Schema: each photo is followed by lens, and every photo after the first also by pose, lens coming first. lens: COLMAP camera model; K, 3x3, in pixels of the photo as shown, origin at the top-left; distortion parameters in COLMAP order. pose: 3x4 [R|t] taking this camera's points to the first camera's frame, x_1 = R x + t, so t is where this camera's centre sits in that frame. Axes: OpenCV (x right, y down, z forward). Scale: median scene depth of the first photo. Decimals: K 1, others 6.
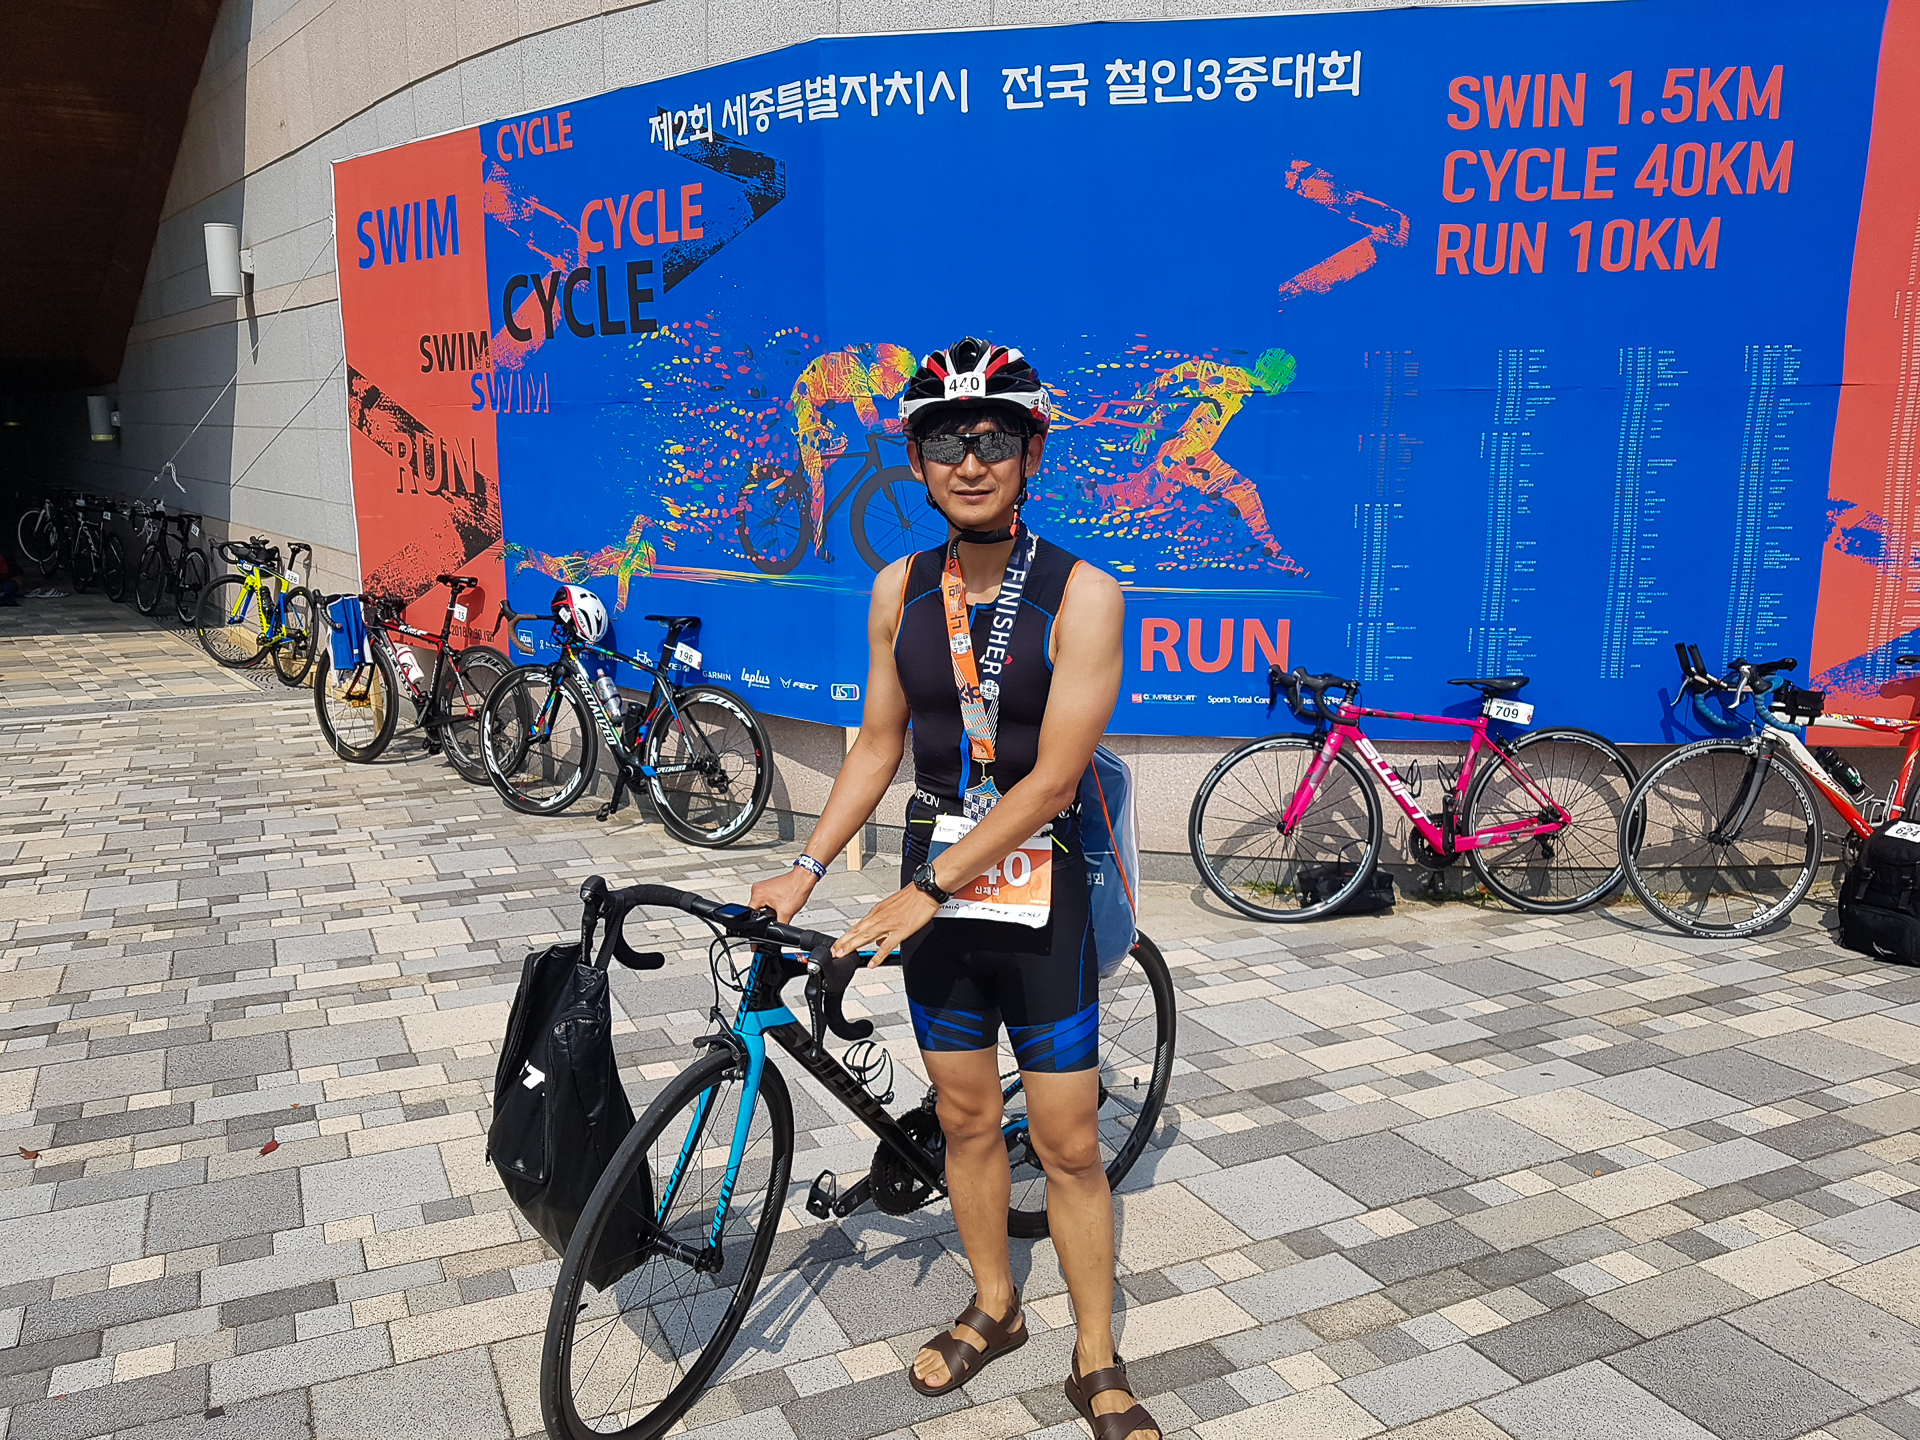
lens RADIAL K [[1427.8, 0, 953.8], [0, 1427.8, 929.7], [0, 0, 1]] dist [0.014483, -0.016788]
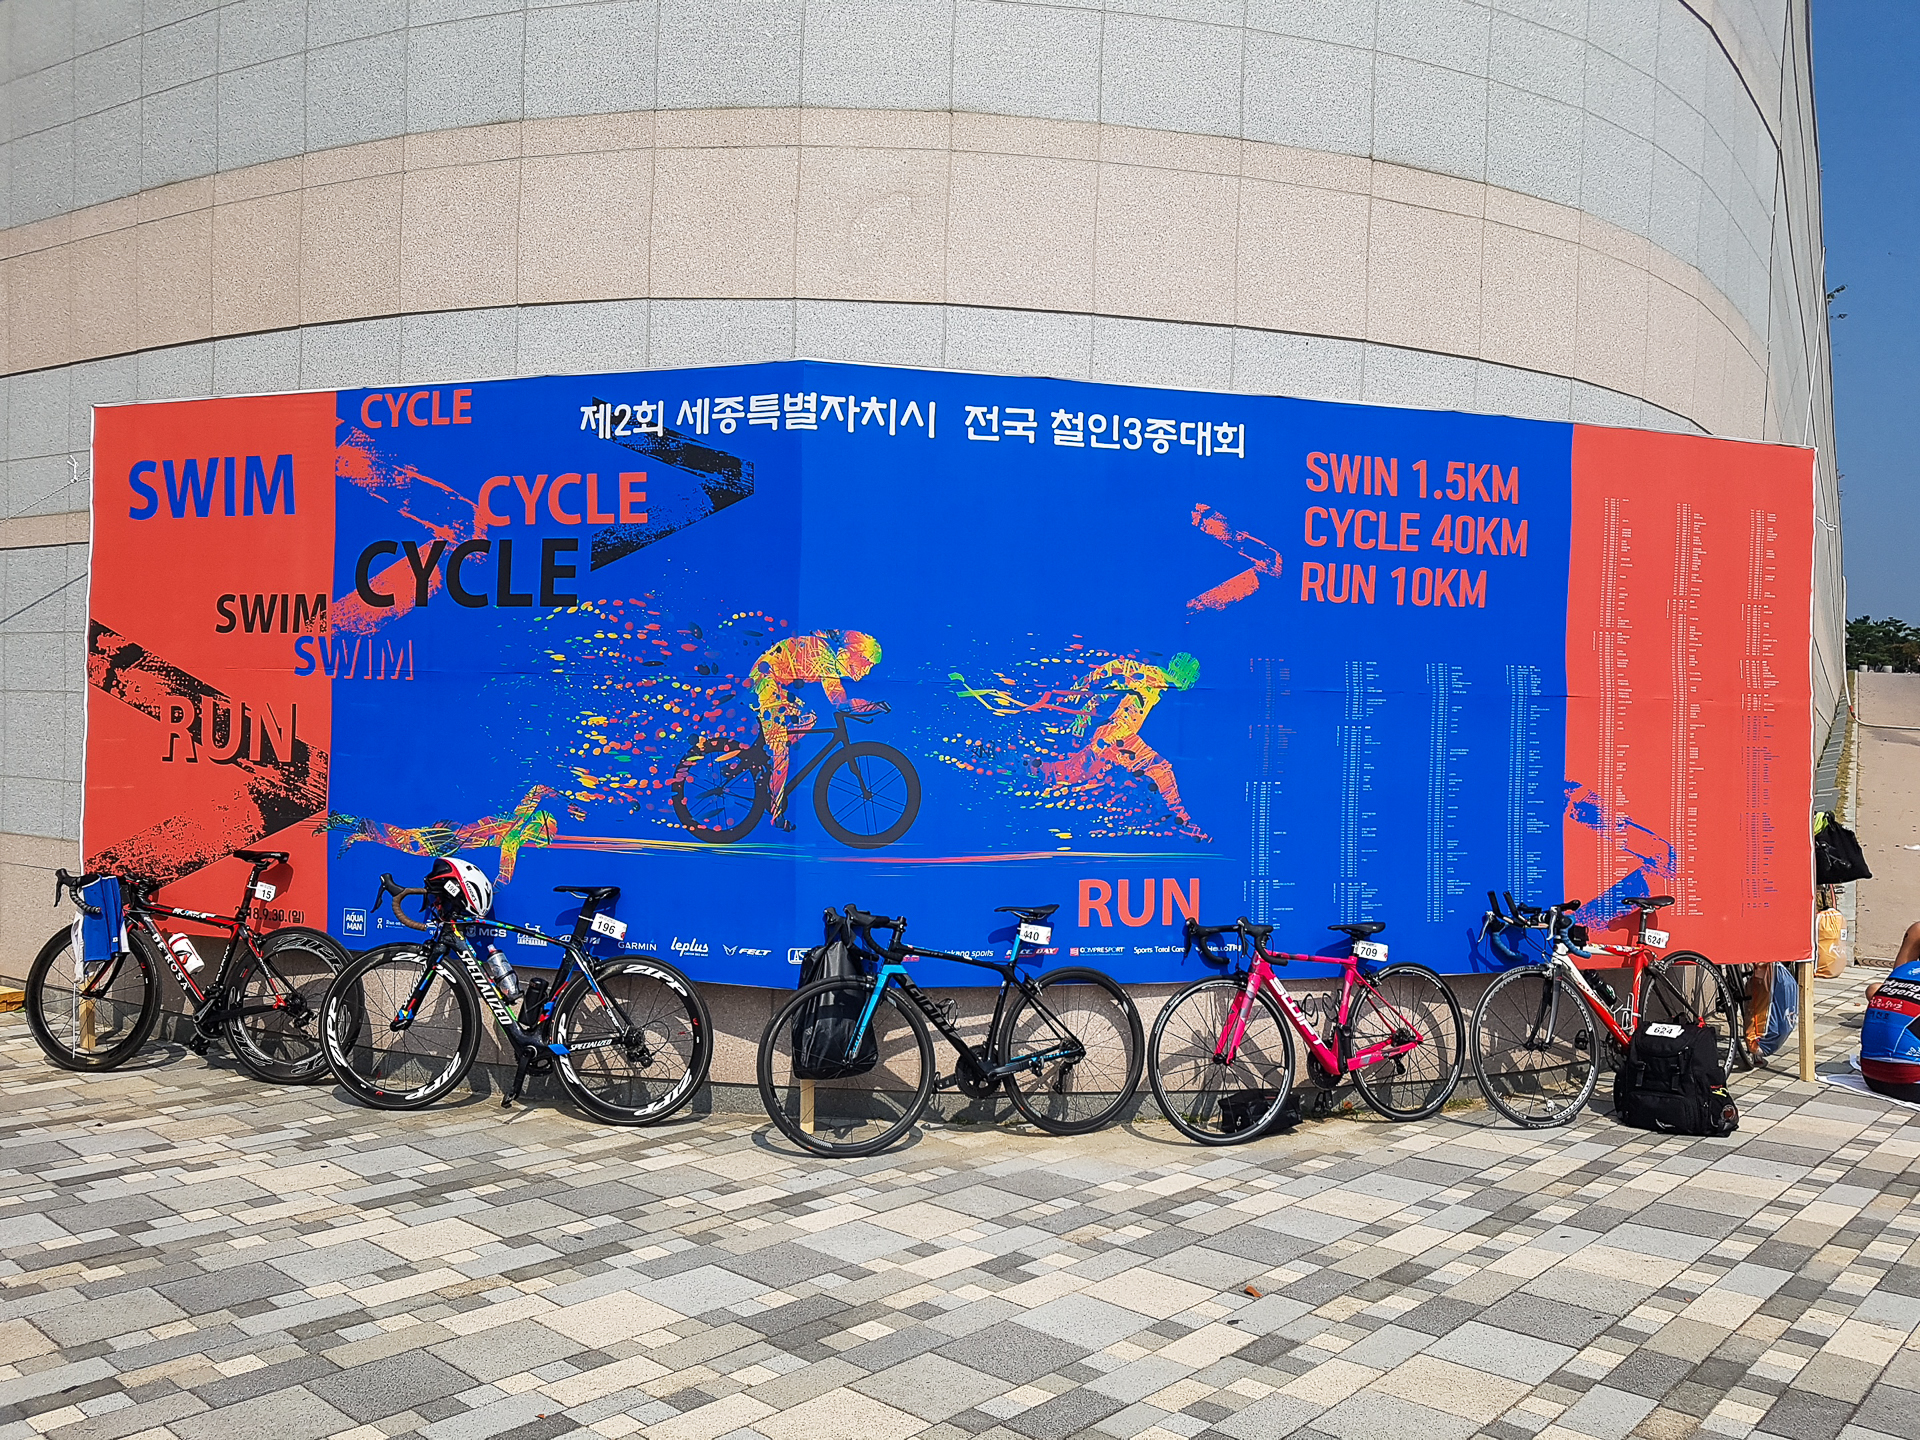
lens RADIAL K [[1463.0, 0, 969.4], [0, 1463.0, 967.2], [0, 0, 1]] dist [0.071676, -0.120675]
pose [[0.920674, -0.037684, 0.388510, -0.399124], [0.104399, 0.982841, -0.152070, 0.011814], [-0.376113, 0.180567, 0.908810, 0.018213]]
